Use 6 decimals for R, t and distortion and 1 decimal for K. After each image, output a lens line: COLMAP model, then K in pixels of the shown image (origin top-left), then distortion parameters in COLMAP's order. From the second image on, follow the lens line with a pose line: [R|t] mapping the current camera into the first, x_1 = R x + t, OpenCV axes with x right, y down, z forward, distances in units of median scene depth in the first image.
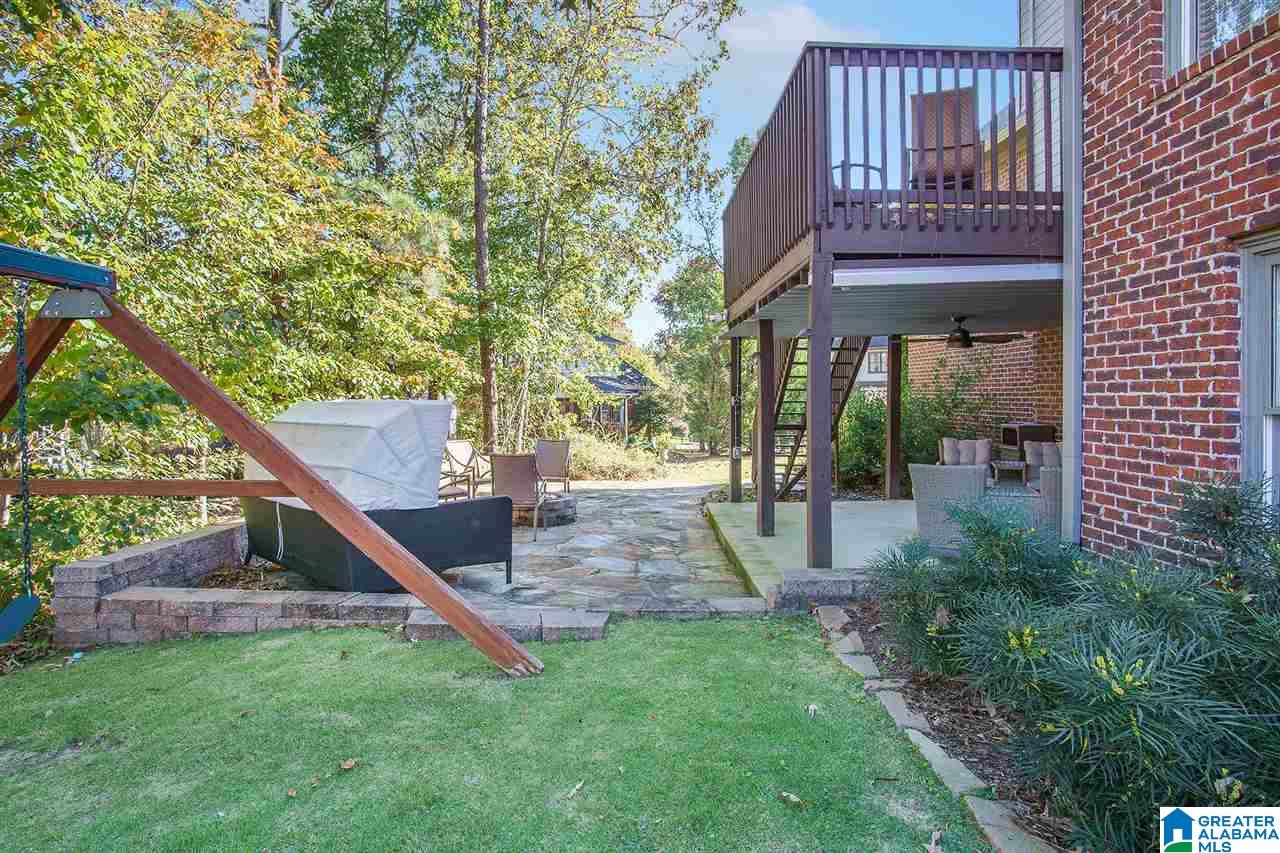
lens RADIAL K [[639.1, 0, 617.2], [0, 639.1, 424.0], [0, 0, 1]] dist [-0.020442, 0.000405]
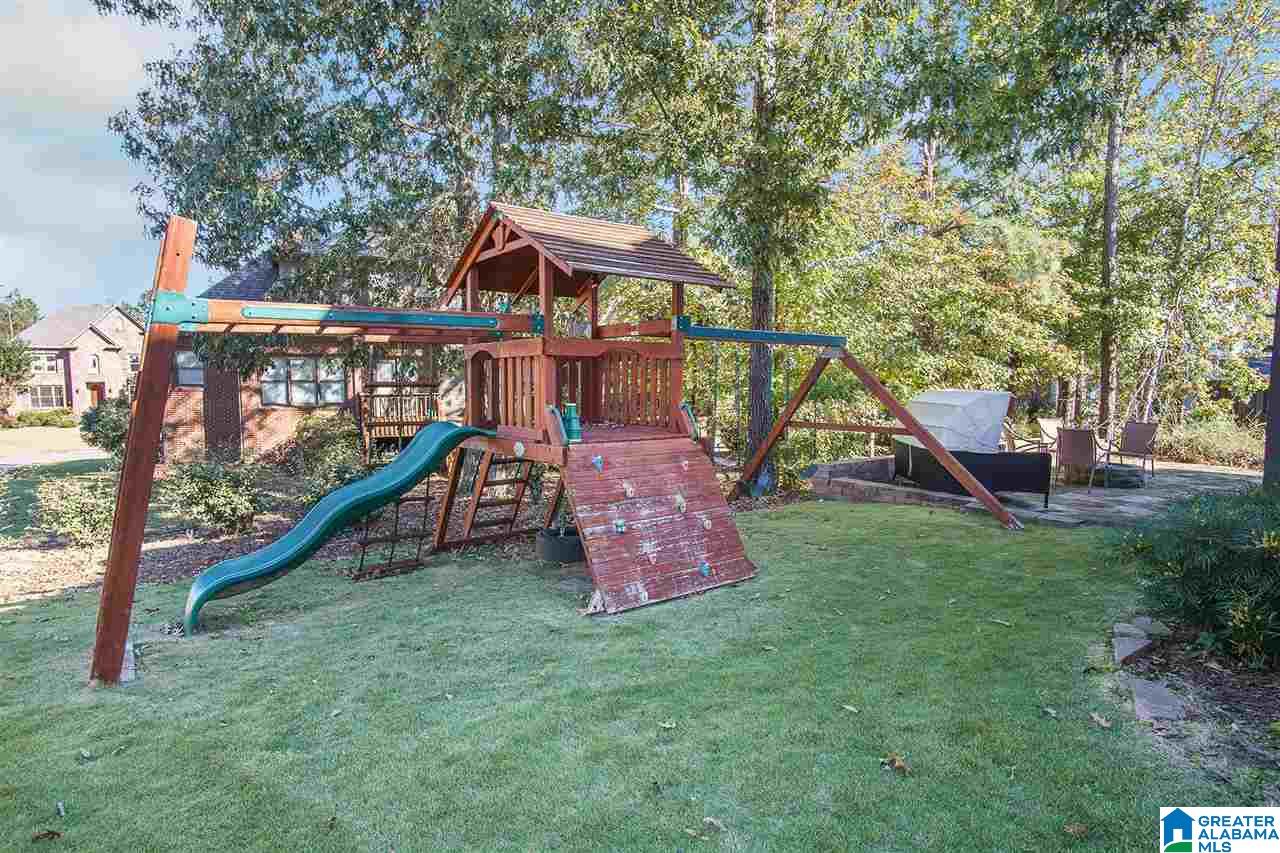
lens RADIAL K [[639.1, 0, 617.2], [0, 639.1, 424.0], [0, 0, 1]] dist [-0.020442, 0.000405]
pose [[0.576864, 0.056904, -0.814856, 0.469831], [-0.026225, 0.998346, 0.051153, -0.011640], [0.816419, -0.008139, 0.577402, -0.751377]]
